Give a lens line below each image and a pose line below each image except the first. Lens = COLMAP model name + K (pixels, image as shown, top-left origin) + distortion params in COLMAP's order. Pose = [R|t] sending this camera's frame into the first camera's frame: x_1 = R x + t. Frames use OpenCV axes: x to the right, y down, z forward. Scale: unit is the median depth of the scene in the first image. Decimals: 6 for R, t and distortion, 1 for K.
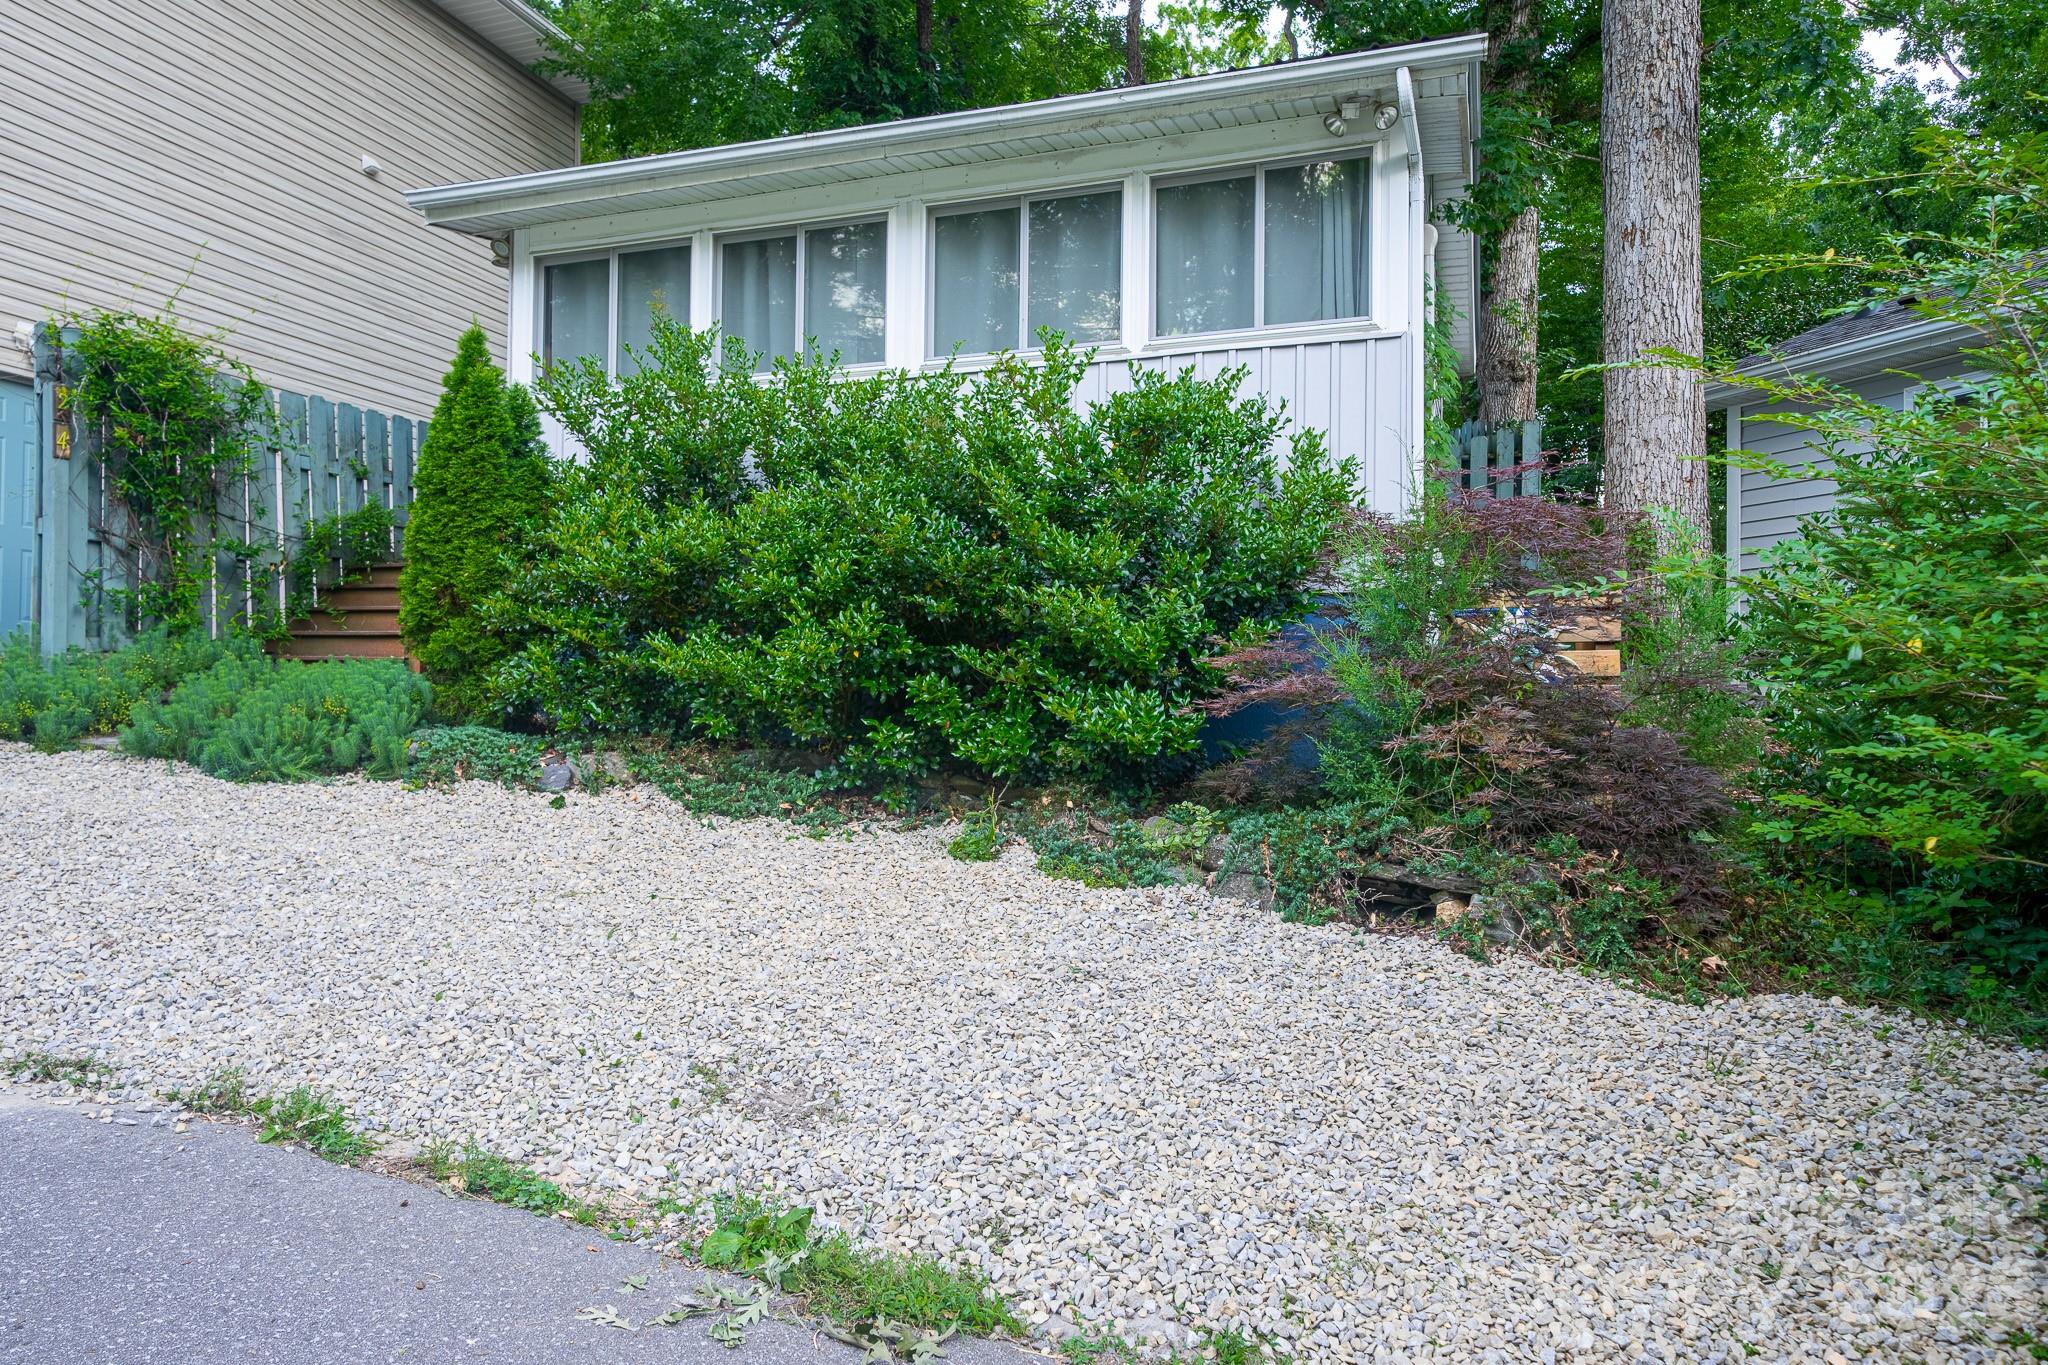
lens RADIAL K [[1339.4, 0, 1019.0], [0, 1339.4, 683.7], [0, 0, 1]] dist [0.023251, 0.000629]
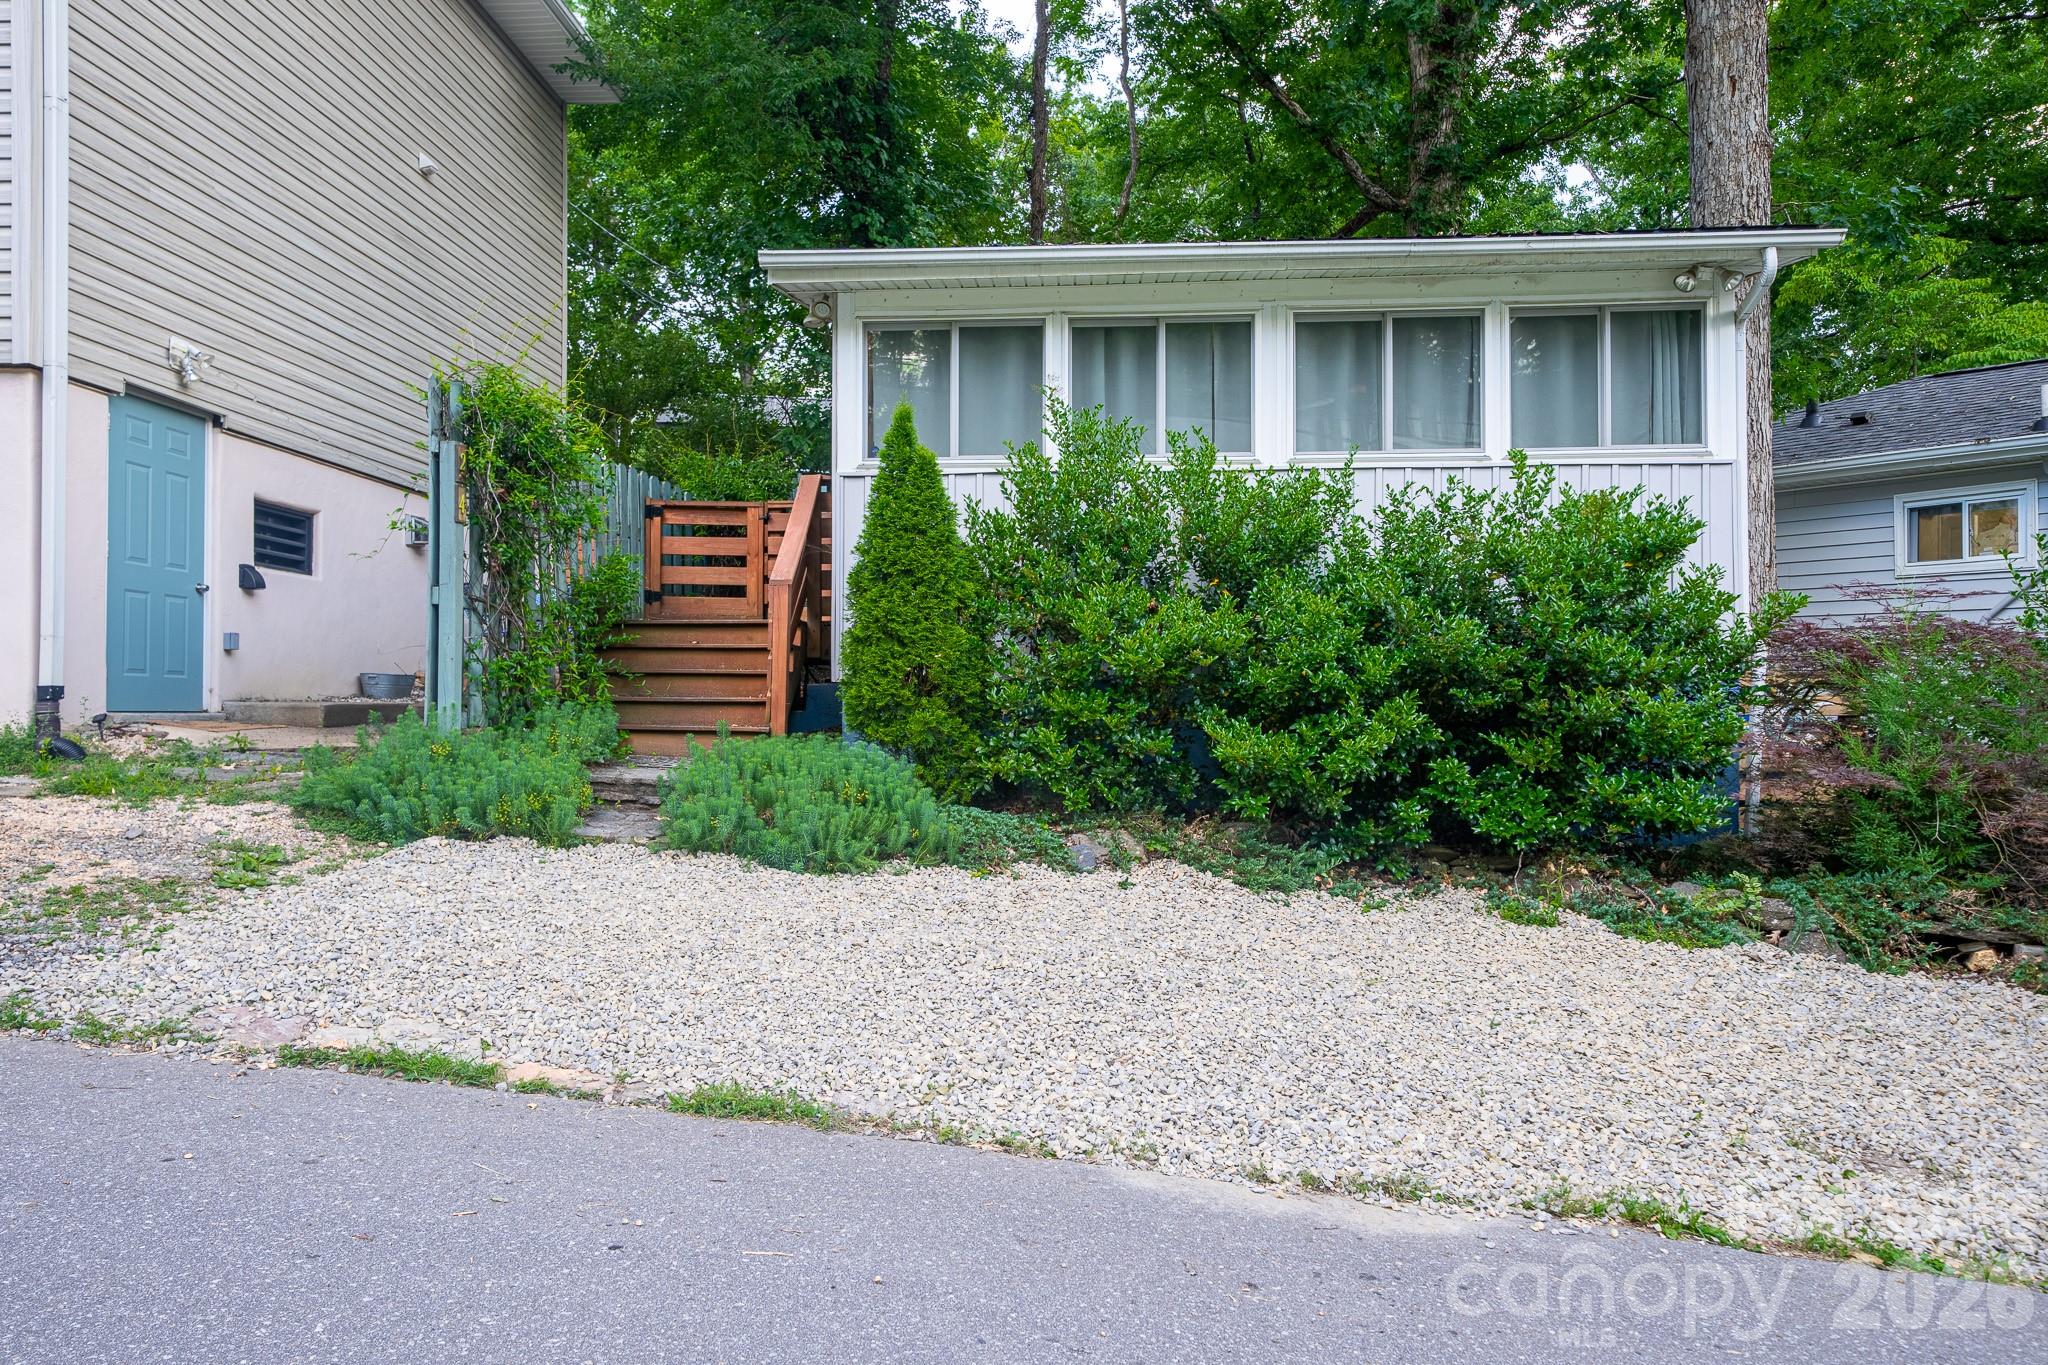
lens RADIAL K [[1339.4, 0, 1022.3], [0, 1339.4, 684.9], [0, 0, 1]] dist [0.023251, 0.000629]
pose [[0.963935, 0.000025, 0.266140, -0.615652], [-0.001105, 0.999992, 0.003907, -0.062517], [-0.266137, -0.004060, 0.963927, 0.009306]]
